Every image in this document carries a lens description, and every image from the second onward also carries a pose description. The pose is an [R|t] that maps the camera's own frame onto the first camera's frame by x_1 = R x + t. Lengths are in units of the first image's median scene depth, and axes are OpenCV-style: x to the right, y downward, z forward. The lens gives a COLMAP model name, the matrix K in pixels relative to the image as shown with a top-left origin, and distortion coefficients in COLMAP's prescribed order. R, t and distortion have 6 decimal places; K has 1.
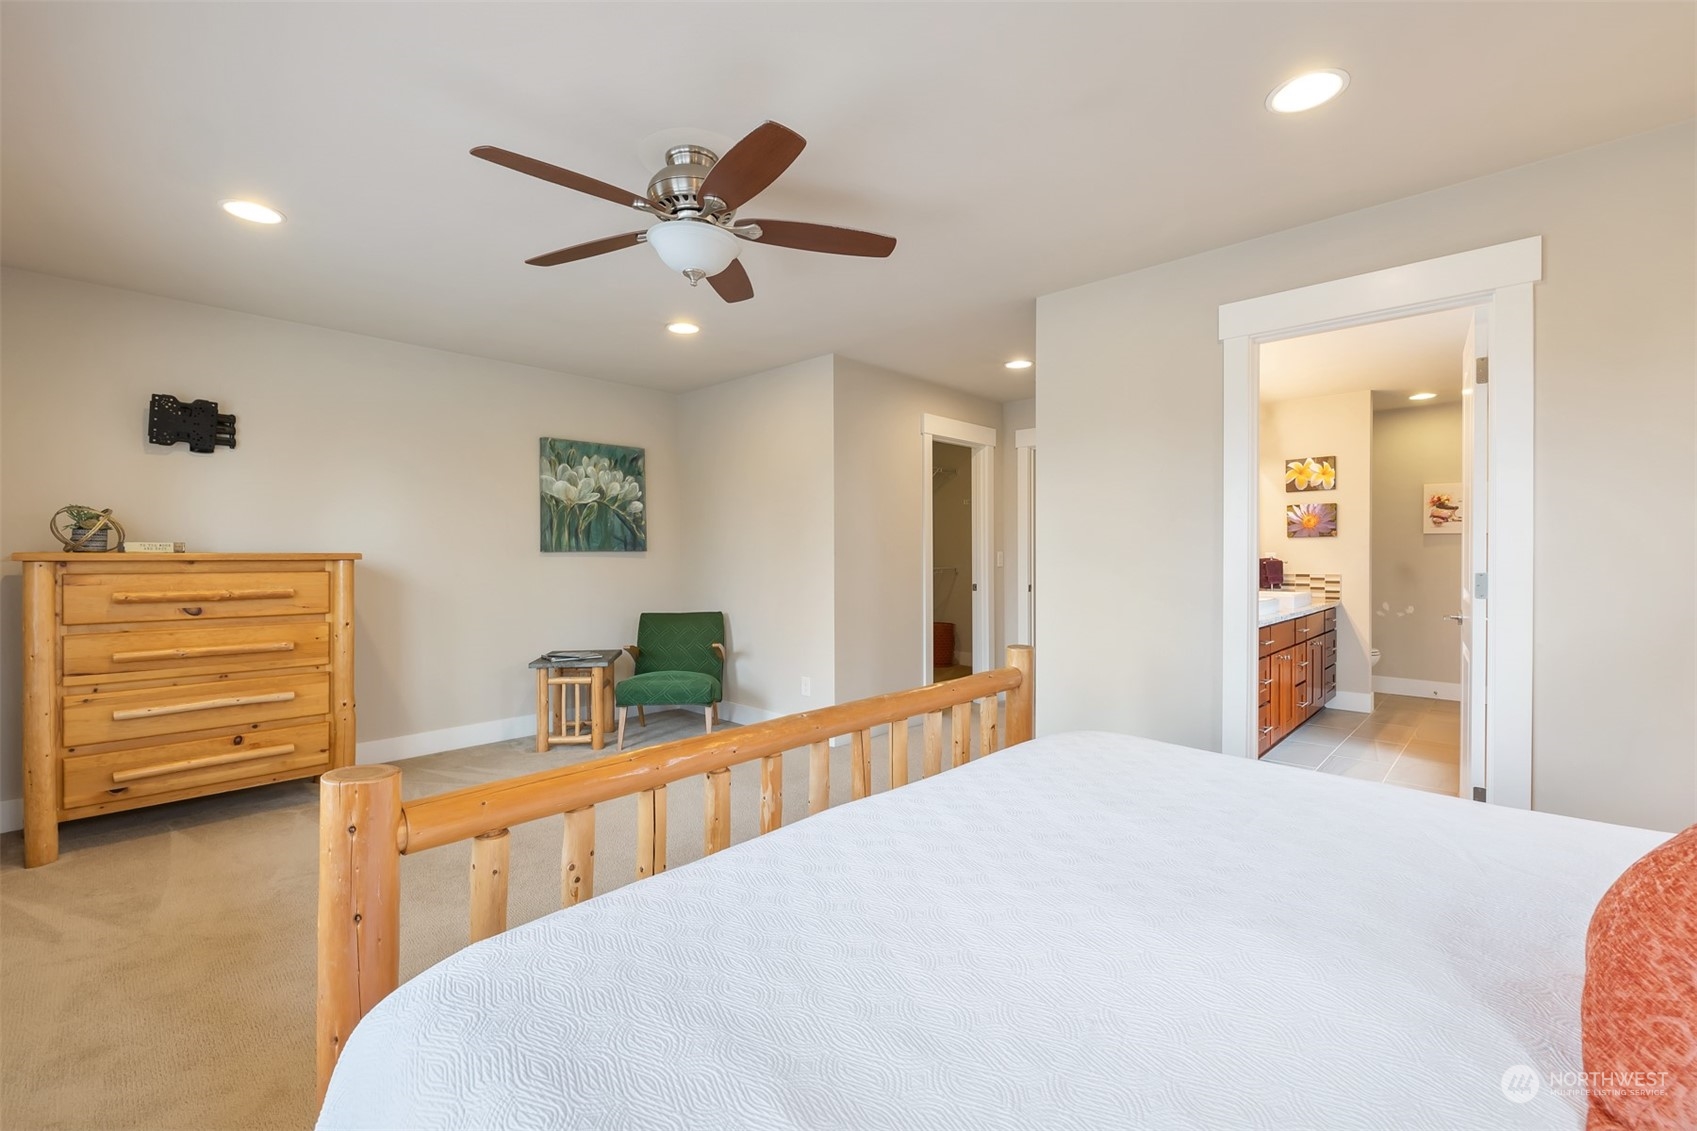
lens RADIAL K [[726.6, 0, 858.0], [0, 726.6, 562.1], [0, 0, 1]] dist [0.006138, -0.001241]
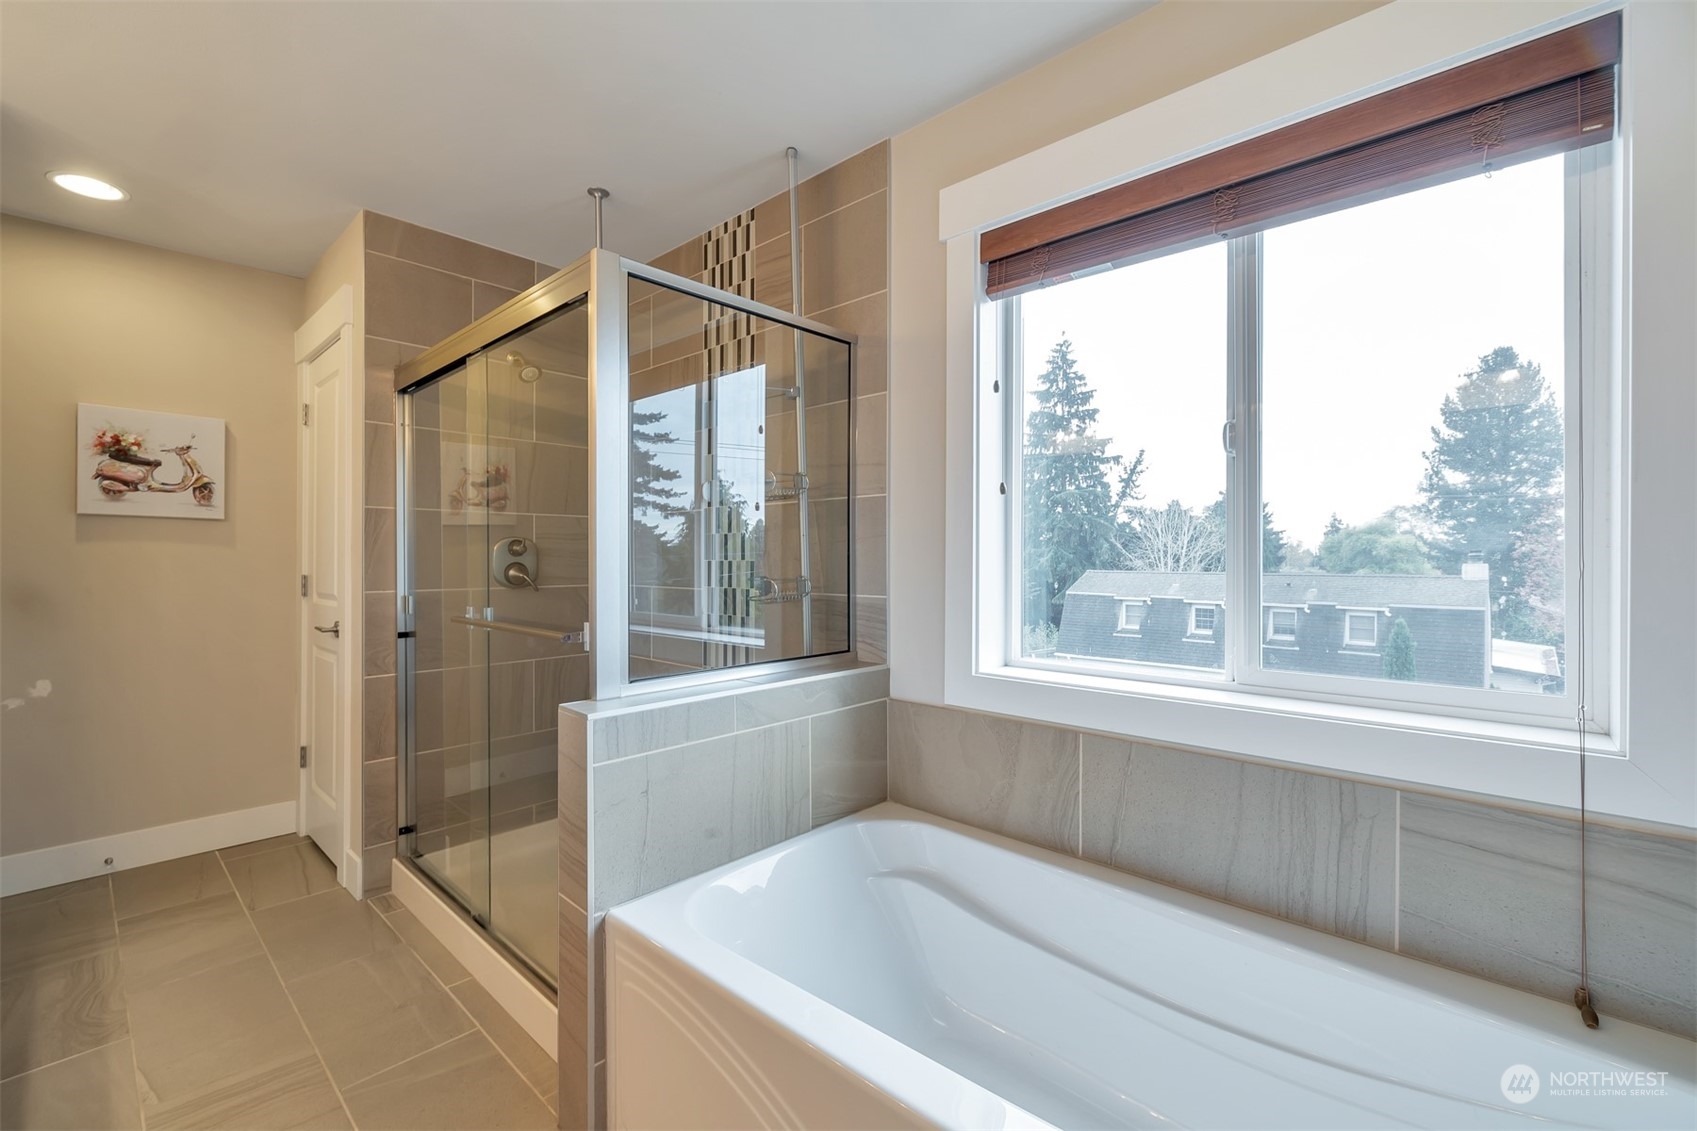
lens RADIAL K [[726.6, 0, 841.8], [0, 726.6, 561.6], [0, 0, 1]] dist [0.006138, -0.001241]
pose [[0.001140, -0.004733, 0.999988, 0.385767], [0.009692, 0.999942, 0.004721, -0.008710], [-0.999952, 0.009687, 0.001185, 0.621793]]
